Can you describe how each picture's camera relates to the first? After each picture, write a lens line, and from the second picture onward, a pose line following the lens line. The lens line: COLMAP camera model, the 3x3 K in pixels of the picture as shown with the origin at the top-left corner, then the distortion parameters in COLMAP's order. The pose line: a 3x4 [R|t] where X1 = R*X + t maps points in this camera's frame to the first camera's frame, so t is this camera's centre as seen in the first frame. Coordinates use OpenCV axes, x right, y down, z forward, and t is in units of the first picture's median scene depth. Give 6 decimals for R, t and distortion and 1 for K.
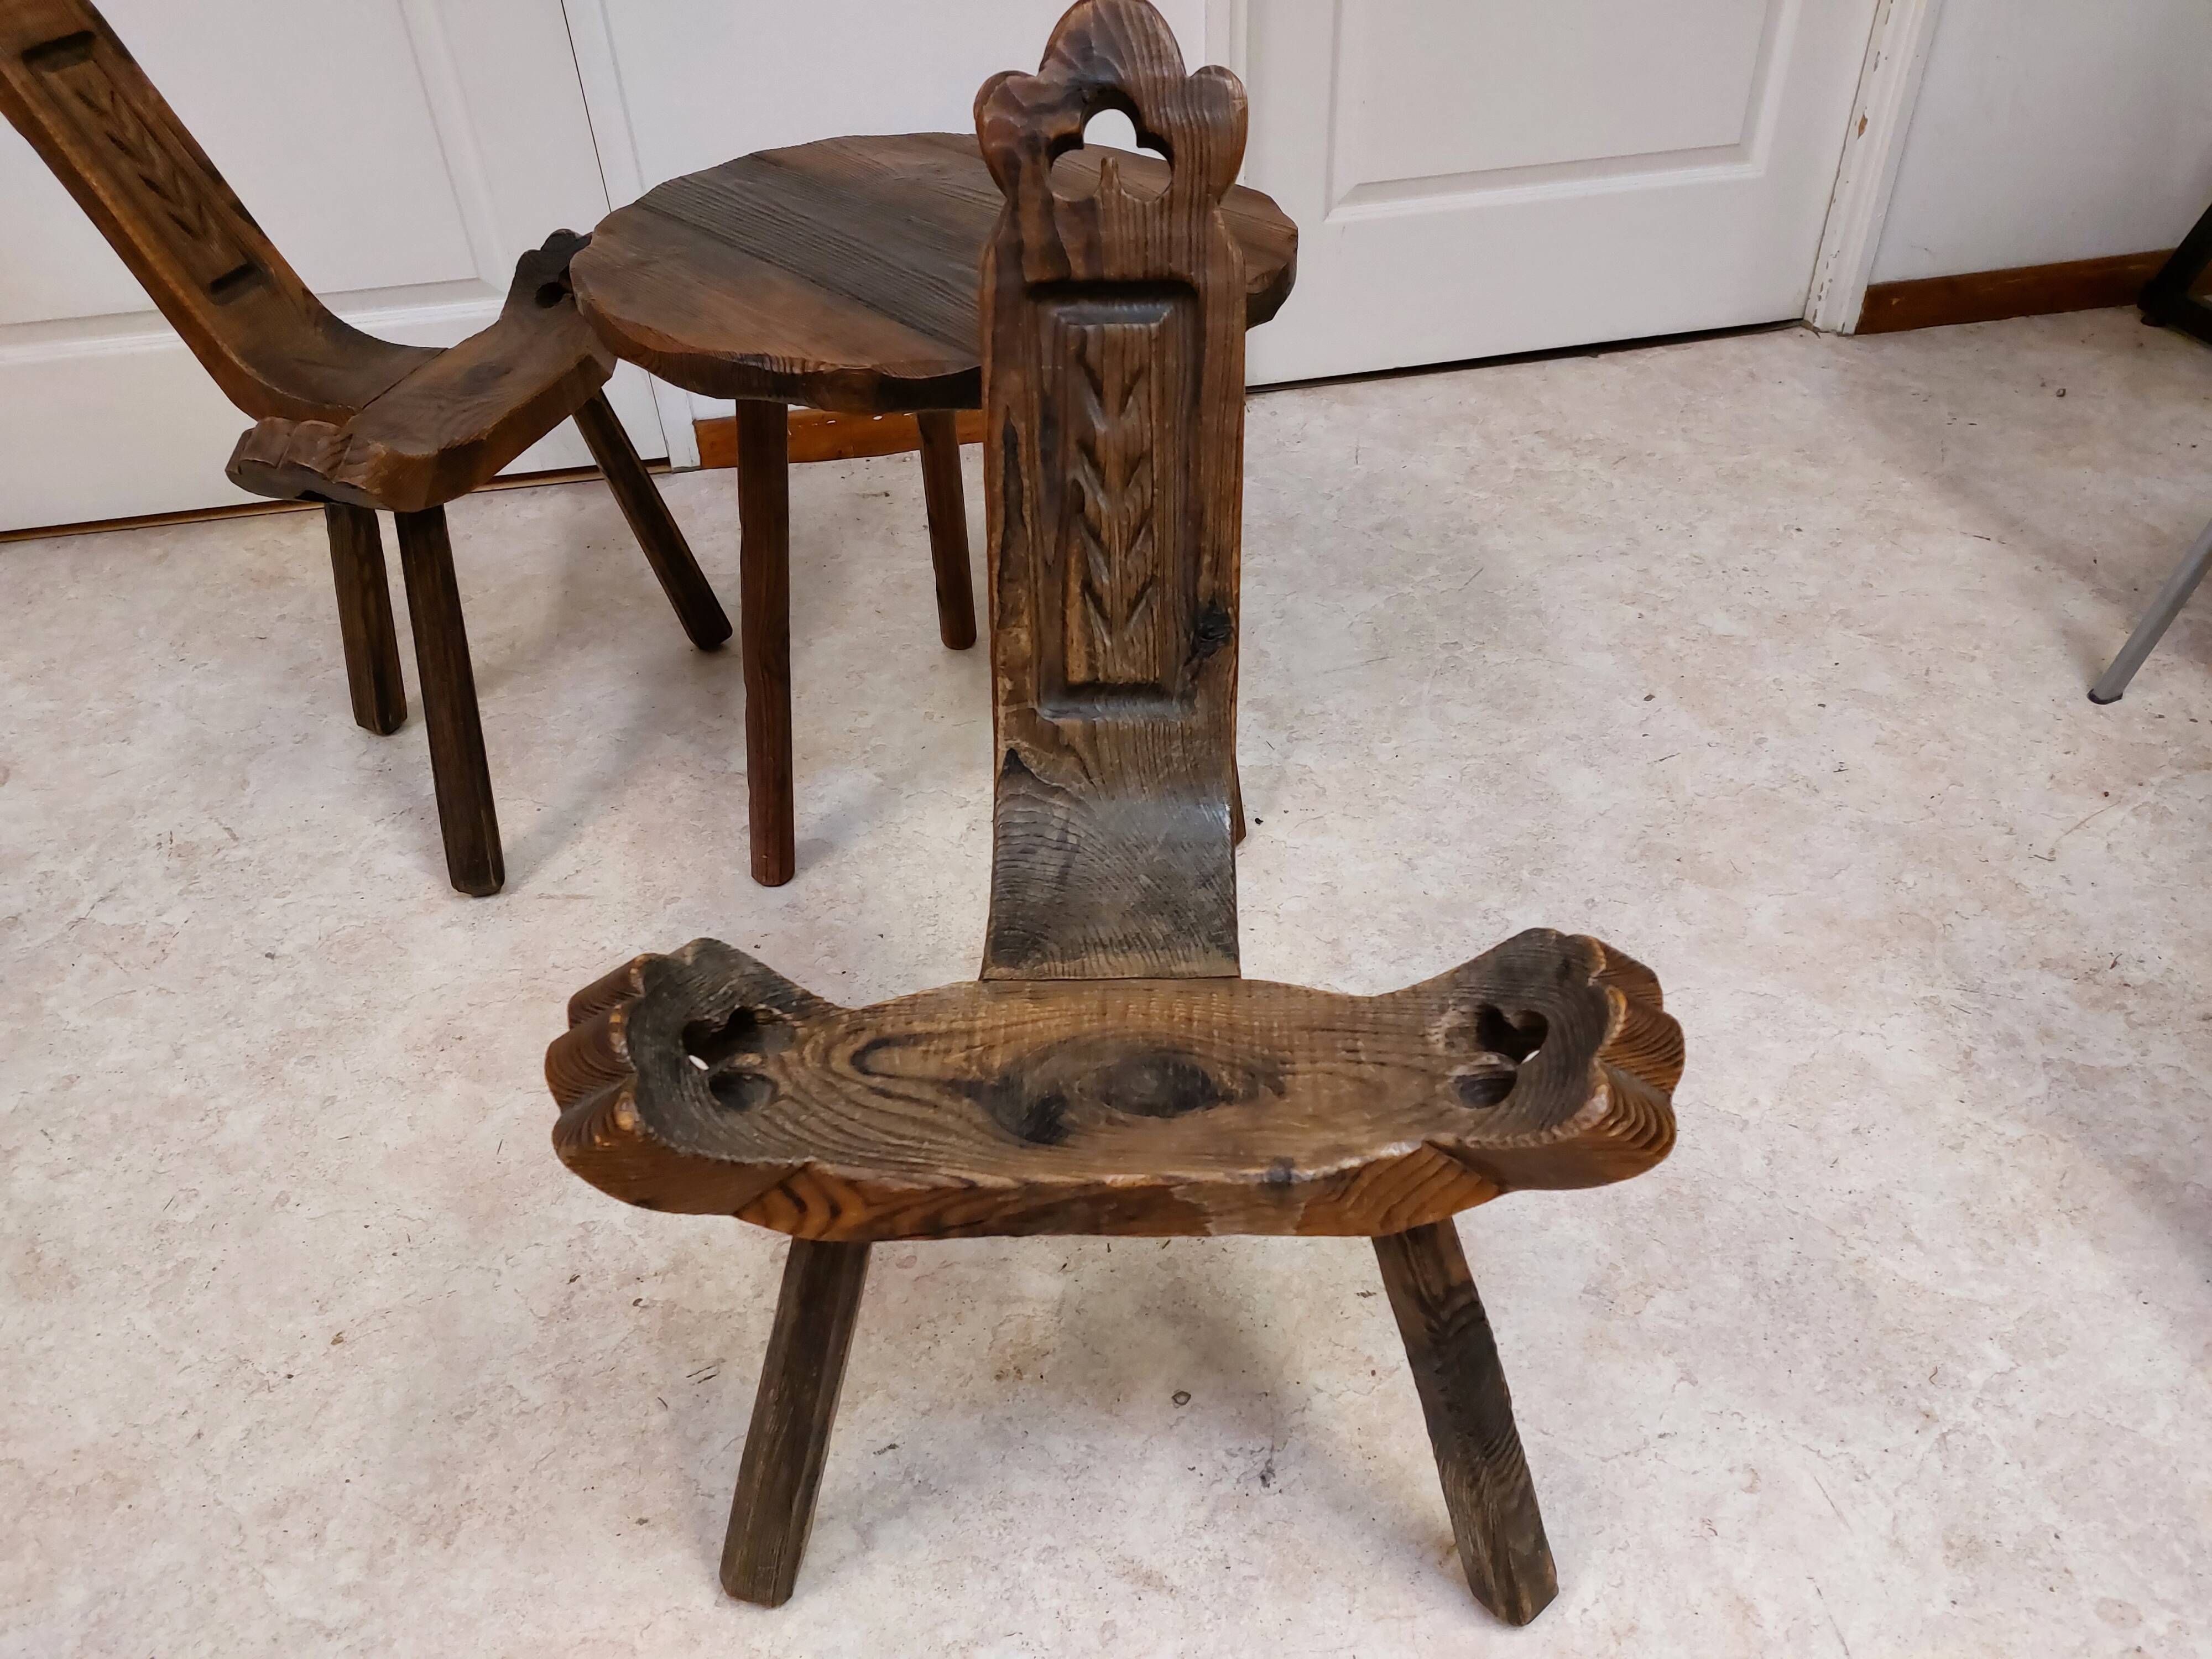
lens RADIAL K [[1560.6, 0, 1099.9], [0, 1560.6, 827.5], [0, 0, 1]] dist [0.049444, -0.036865]
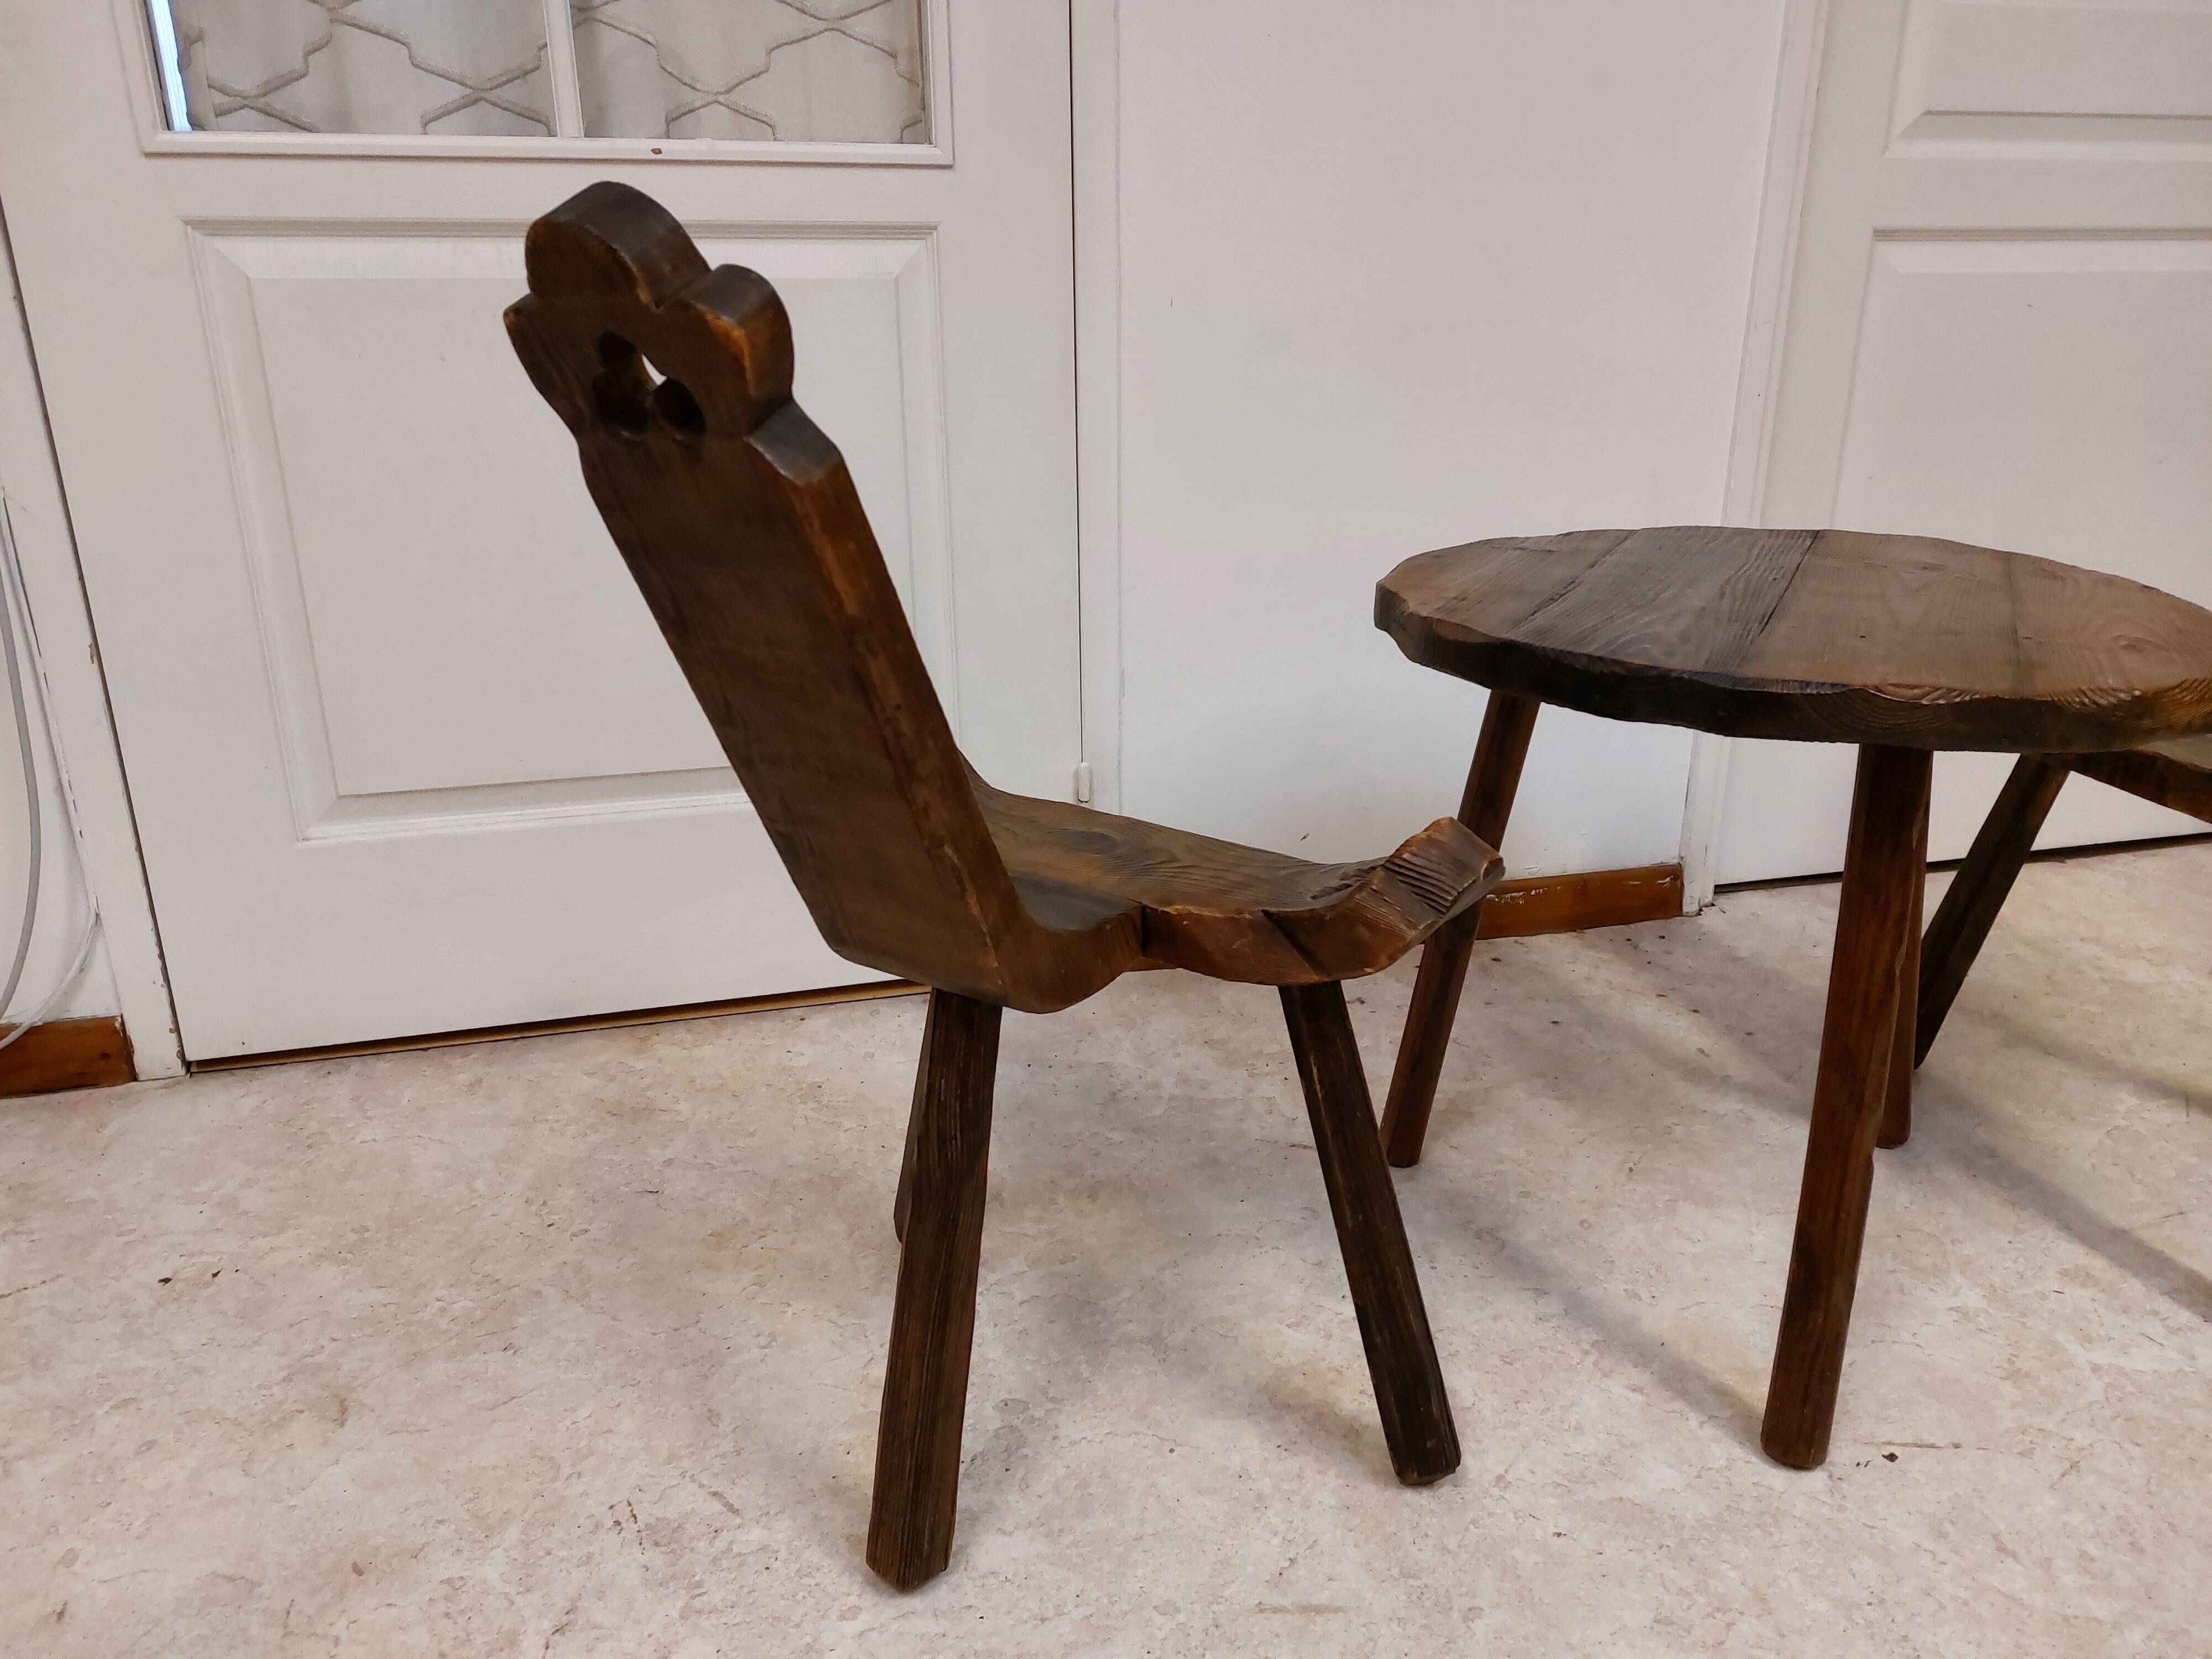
lens RADIAL K [[1560.6, 0, 1117.0], [0, 1560.6, 812.3], [0, 0, 1]] dist [0.049444, -0.036865]
pose [[0.997093, 0.012890, 0.075091, -0.466679], [0.013124, 0.941792, -0.335941, -0.046677], [-0.075050, 0.335950, 0.938885, 0.290686]]
